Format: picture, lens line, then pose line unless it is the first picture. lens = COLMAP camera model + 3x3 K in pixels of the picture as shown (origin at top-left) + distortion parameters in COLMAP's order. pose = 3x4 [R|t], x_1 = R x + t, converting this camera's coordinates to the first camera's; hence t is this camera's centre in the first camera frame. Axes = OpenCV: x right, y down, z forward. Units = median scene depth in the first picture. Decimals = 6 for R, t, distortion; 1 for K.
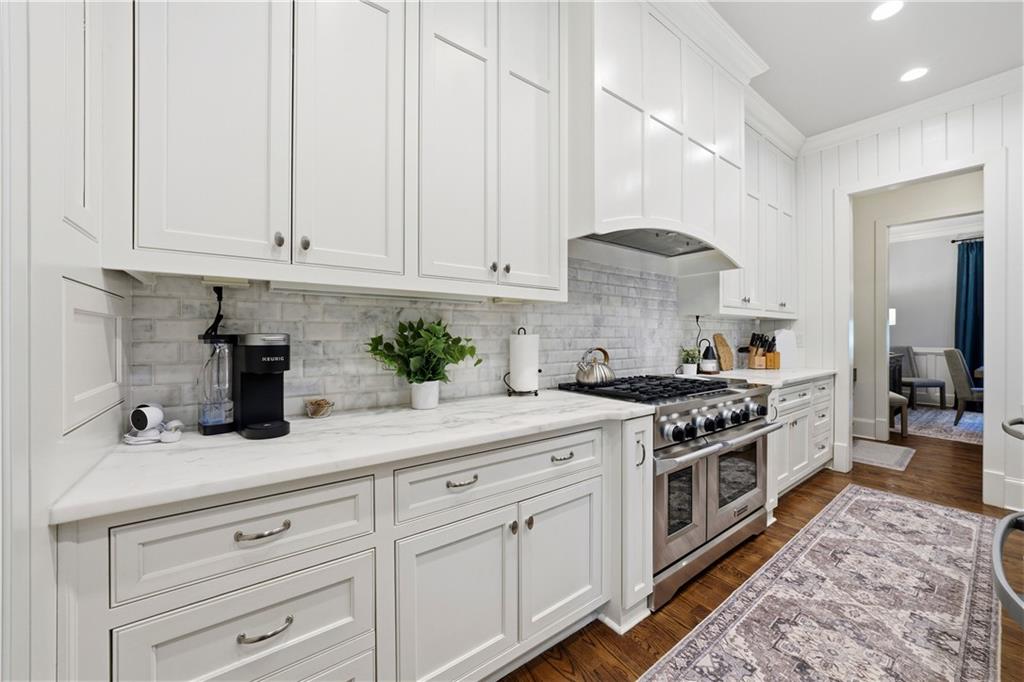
lens RADIAL K [[381.2, 0, 513.9], [0, 381.2, 330.8], [0, 0, 1]] dist [-0.019342, 0.000037]
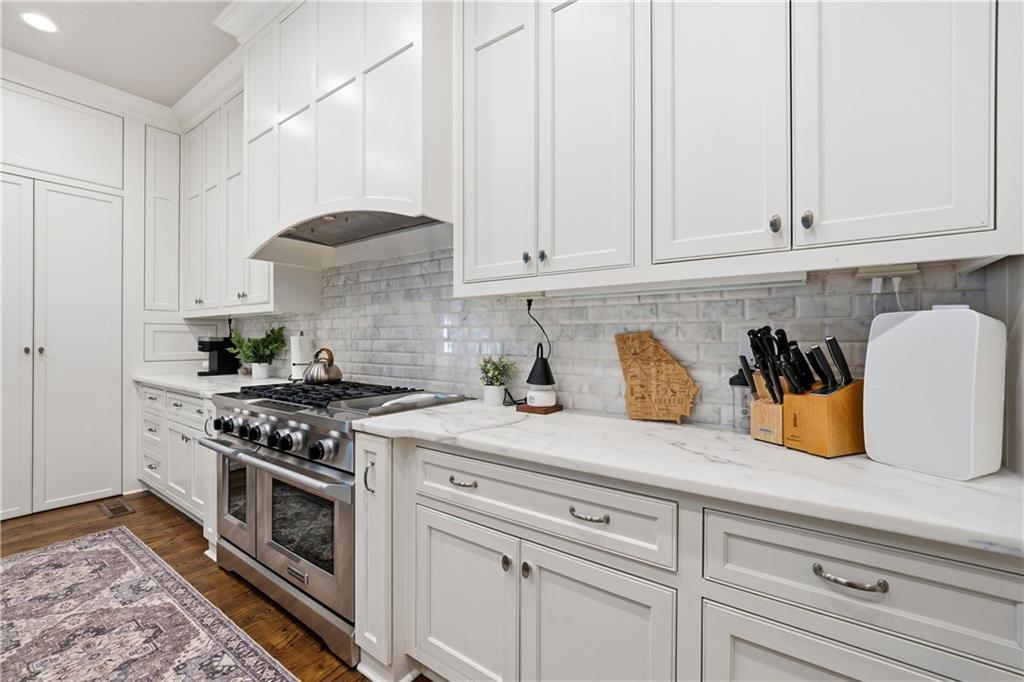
lens RADIAL K [[425.2, 0, 512.0], [0, 425.2, 341.0], [0, 0, 1]] dist [-0.009970, 0.000188]
pose [[0.310406, -0.002561, -0.950601, 1.746613], [0.005835, 0.999983, -0.000789, 0.032215], [0.950586, -0.005302, 0.310415, 1.321901]]
